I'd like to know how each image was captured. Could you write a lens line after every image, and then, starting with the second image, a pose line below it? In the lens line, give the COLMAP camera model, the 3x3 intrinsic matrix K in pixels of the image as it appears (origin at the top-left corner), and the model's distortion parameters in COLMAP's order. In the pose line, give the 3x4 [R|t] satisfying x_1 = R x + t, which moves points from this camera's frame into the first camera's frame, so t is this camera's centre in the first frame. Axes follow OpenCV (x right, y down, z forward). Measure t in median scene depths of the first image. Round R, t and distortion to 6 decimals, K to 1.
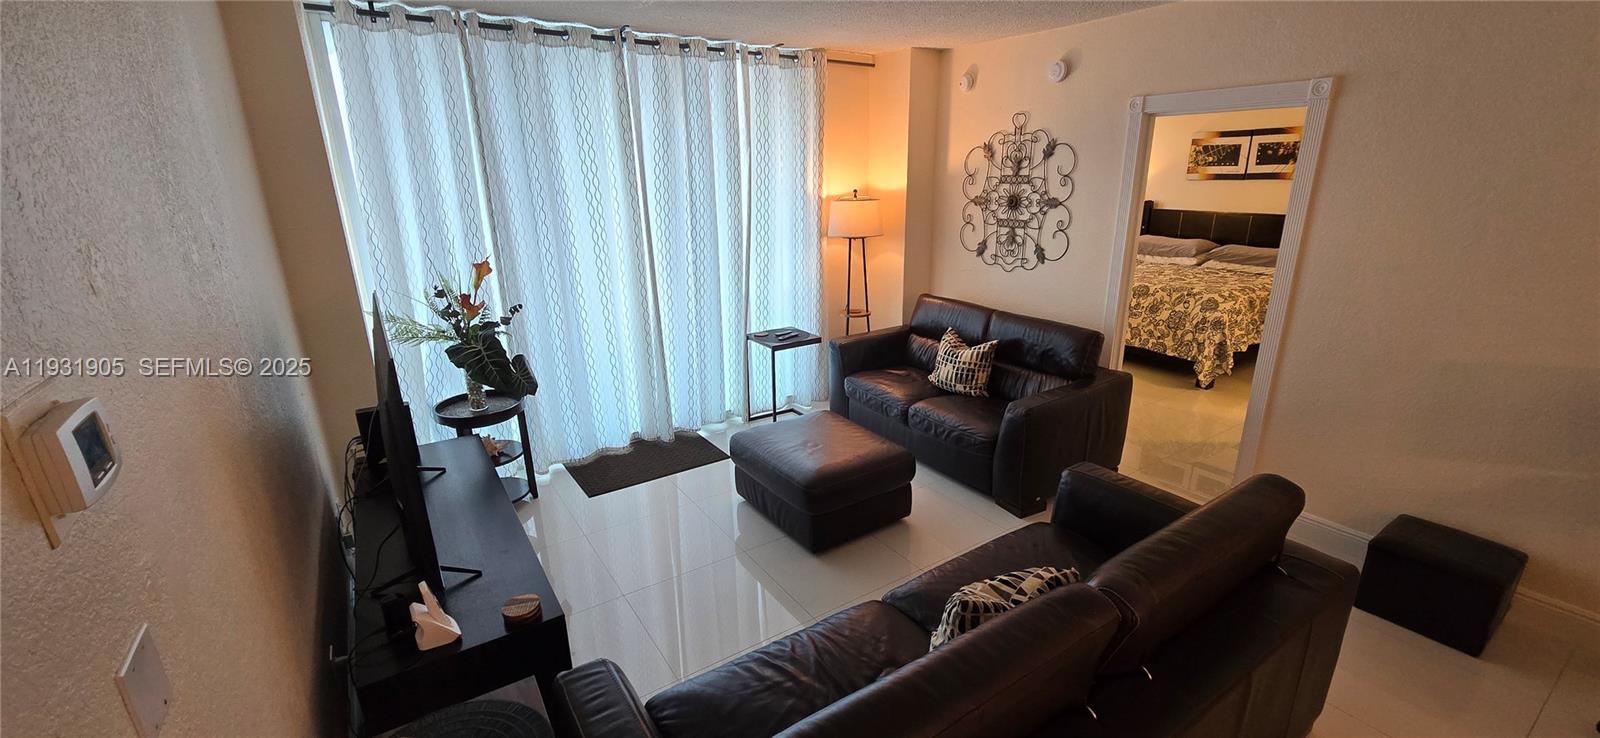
lens RADIAL K [[642.1, 0, 820.7], [0, 642.1, 379.8], [0, 0, 1]] dist [-0.001373, -0.000071]
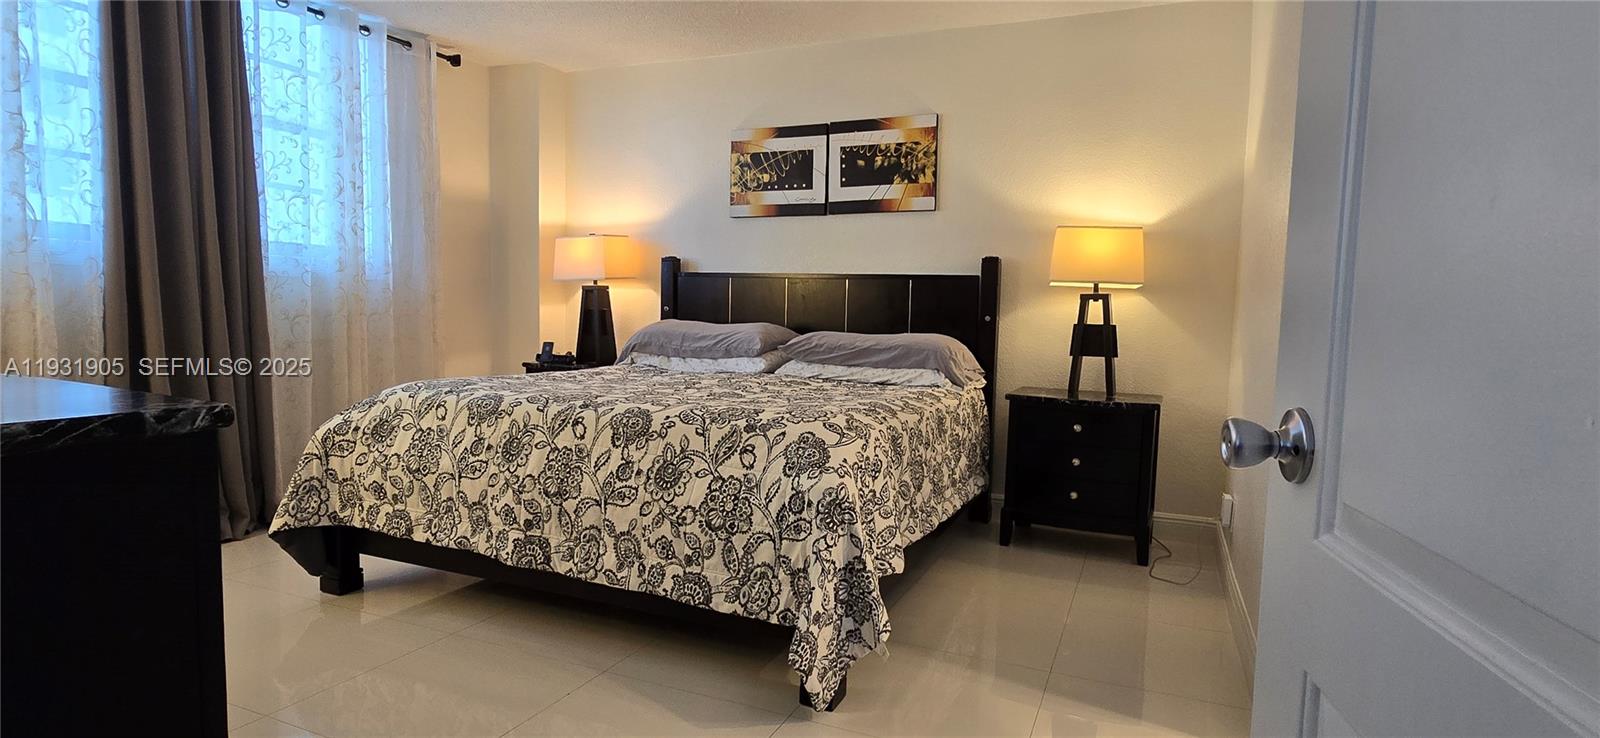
lens RADIAL K [[642.1, 0, 820.7], [0, 642.1, 379.8], [0, 0, 1]] dist [-0.001373, -0.000071]
pose [[0.829831, 0.003121, 0.558006, 0.394175], [0.134125, 0.969553, -0.204886, -0.078428], [-0.541655, 0.244863, 0.804146, 0.665097]]
